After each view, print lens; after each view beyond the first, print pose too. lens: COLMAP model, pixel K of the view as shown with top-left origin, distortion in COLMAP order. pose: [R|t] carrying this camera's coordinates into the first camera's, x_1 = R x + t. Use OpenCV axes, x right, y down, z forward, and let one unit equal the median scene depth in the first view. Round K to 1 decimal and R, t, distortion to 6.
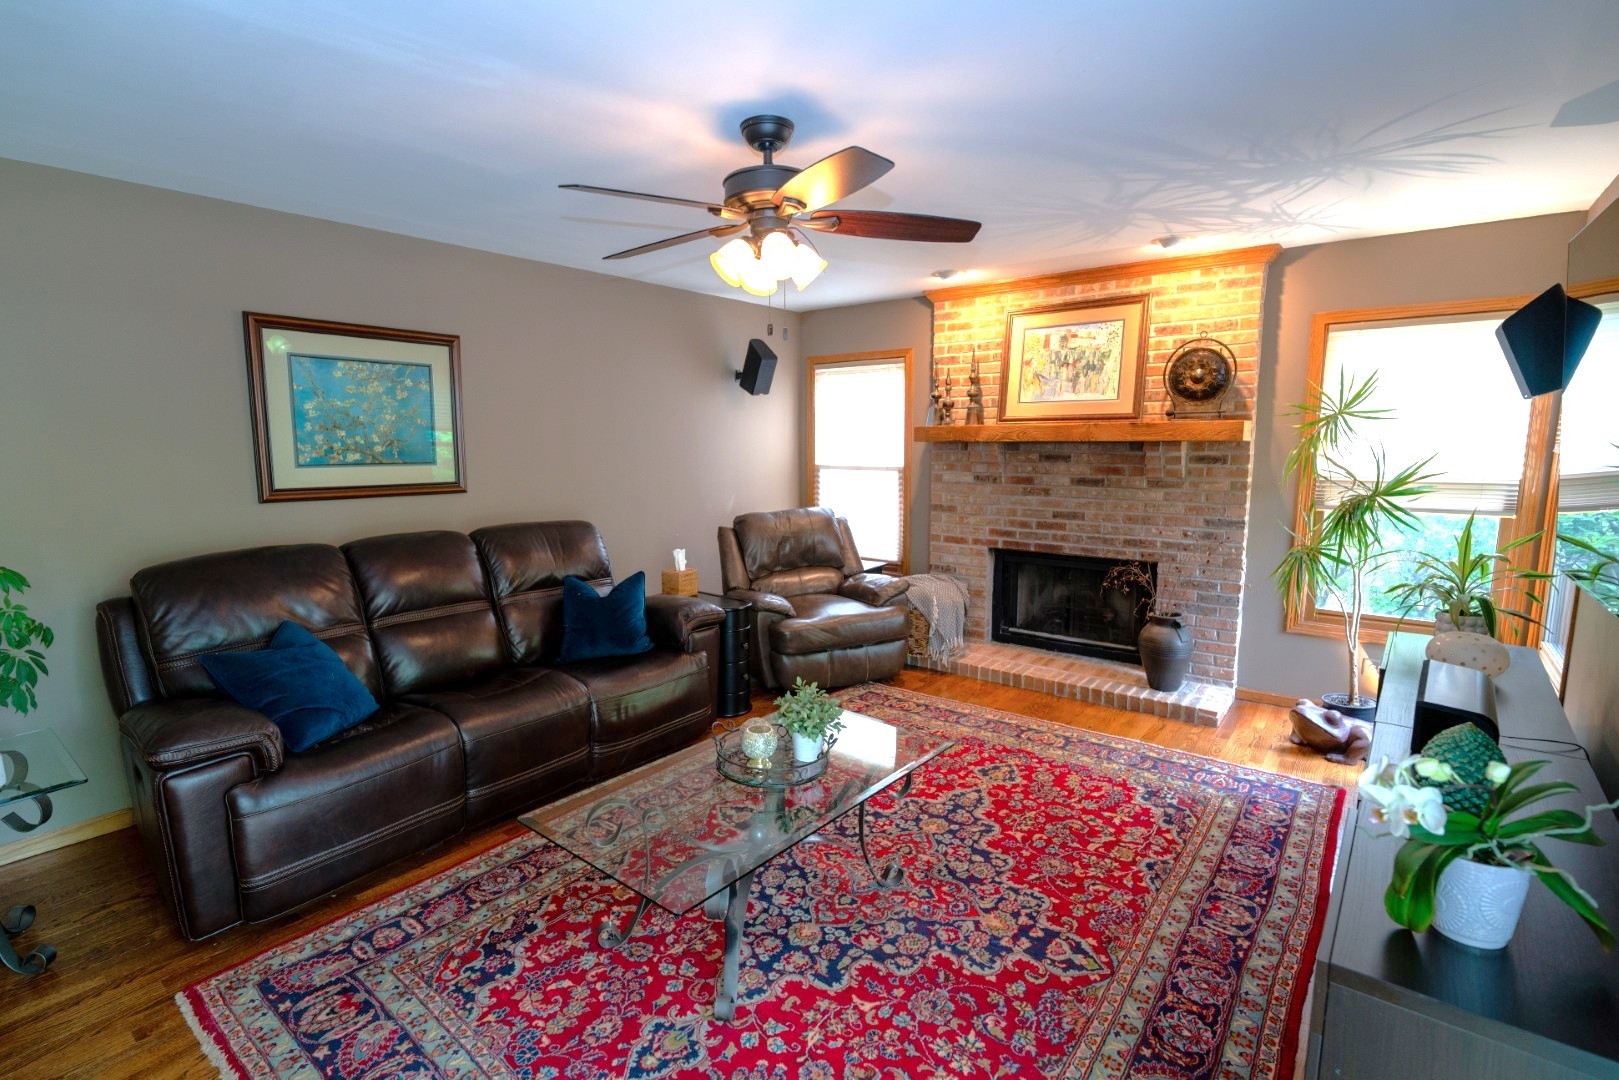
lens RADIAL K [[770.0, 0, 780.5], [0, 770.0, 542.4], [0, 0, 1]] dist [-0.001261, -0.001445]
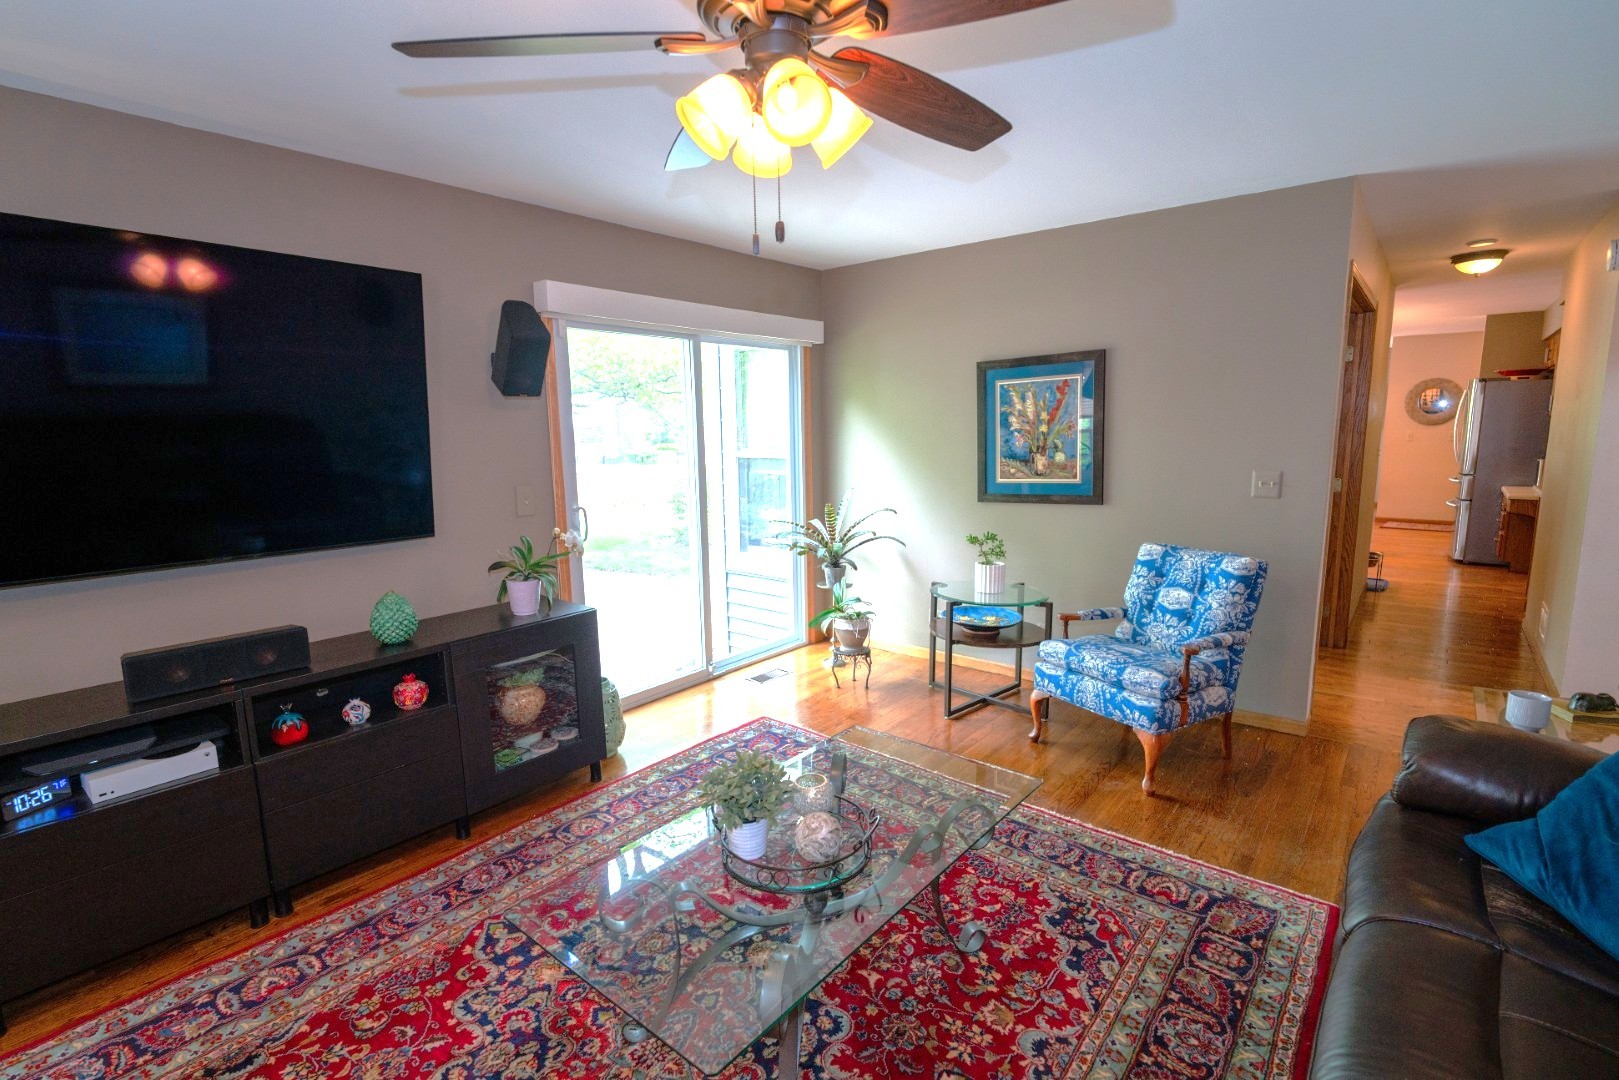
lens RADIAL K [[770.0, 0, 780.5], [0, 770.0, 542.4], [0, 0, 1]] dist [-0.001261, -0.001445]
pose [[-0.999427, 0.021682, 0.026004, -0.013657], [0.028293, 0.956682, 0.289758, -0.145068], [-0.018595, 0.290328, -0.956746, 1.085471]]
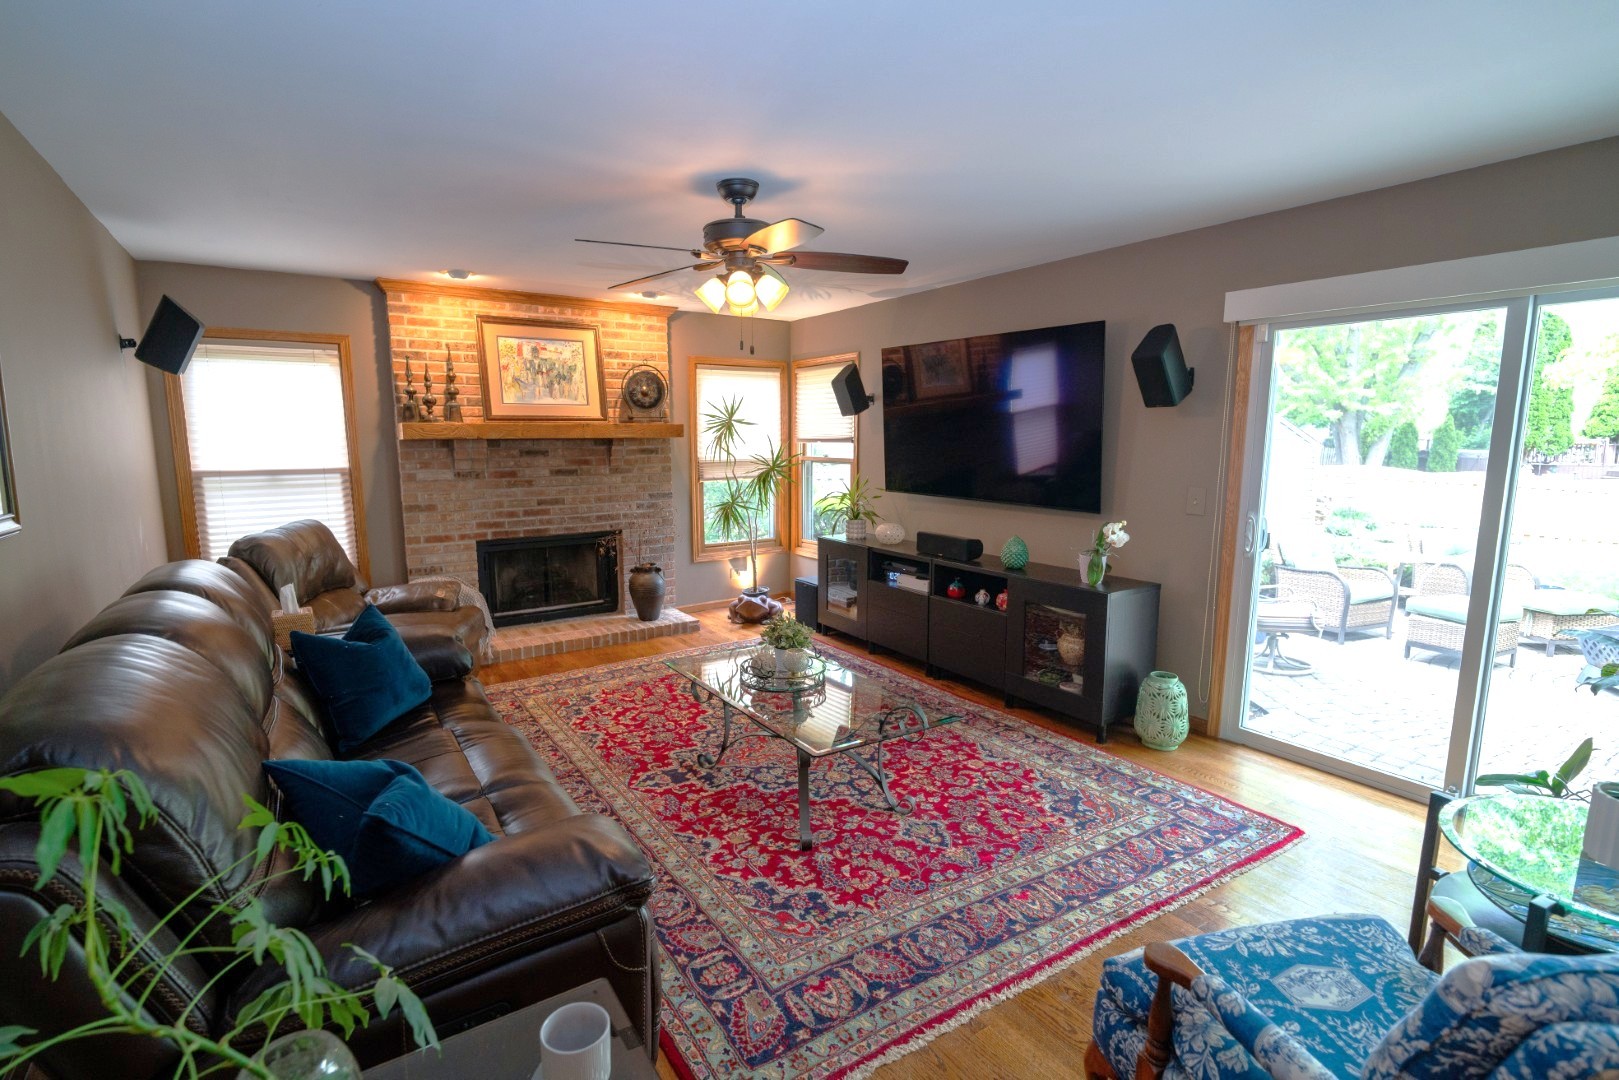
lens RADIAL K [[755.6, 0, 810.4], [0, 755.6, 545.7], [0, 0, 1]] dist [-0.002172, -0.000696]
pose [[0.291831, -0.131747, 0.947353, -0.785363], [0.131805, 0.986558, 0.096597, -0.036243], [-0.947345, 0.096676, 0.305273, 0.360559]]
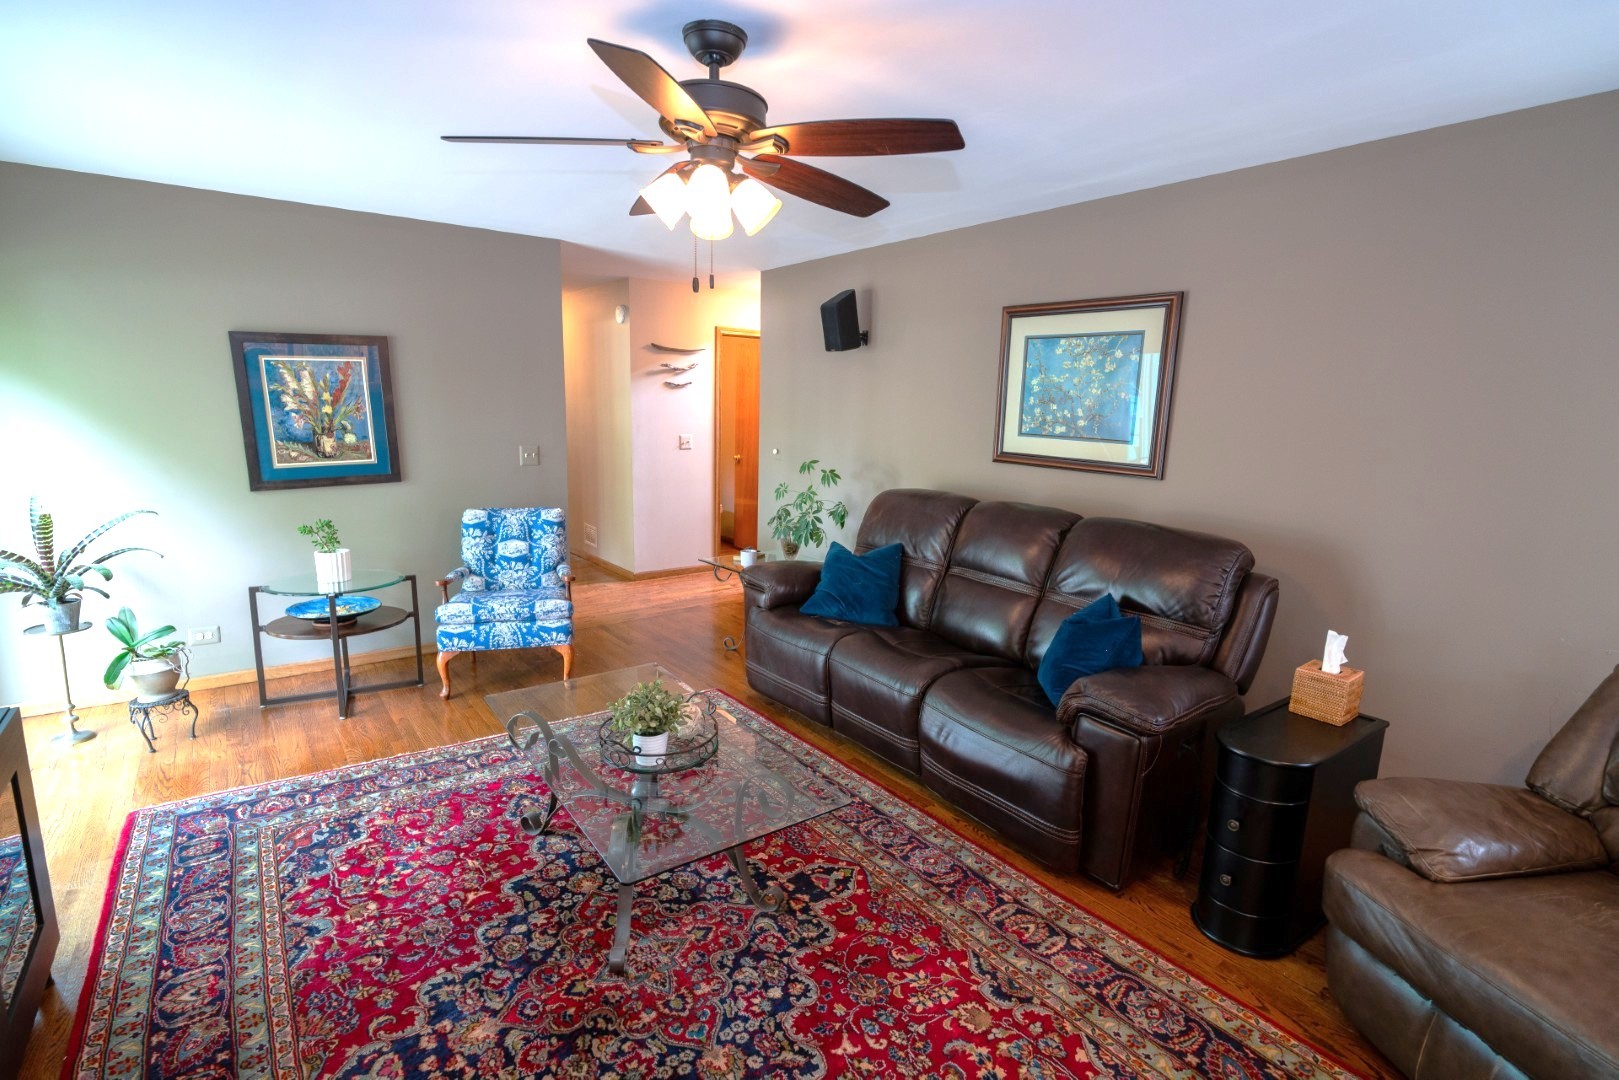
lens RADIAL K [[780.0, 0, 807.3], [0, 780.0, 545.0], [0, 0, 1]] dist [-0.002052, -0.001032]
pose [[-0.249153, 0.175345, -0.952458, 0.551215], [-0.156493, 0.963259, 0.218271, -0.131537], [0.955737, 0.203436, -0.212558, 0.886024]]
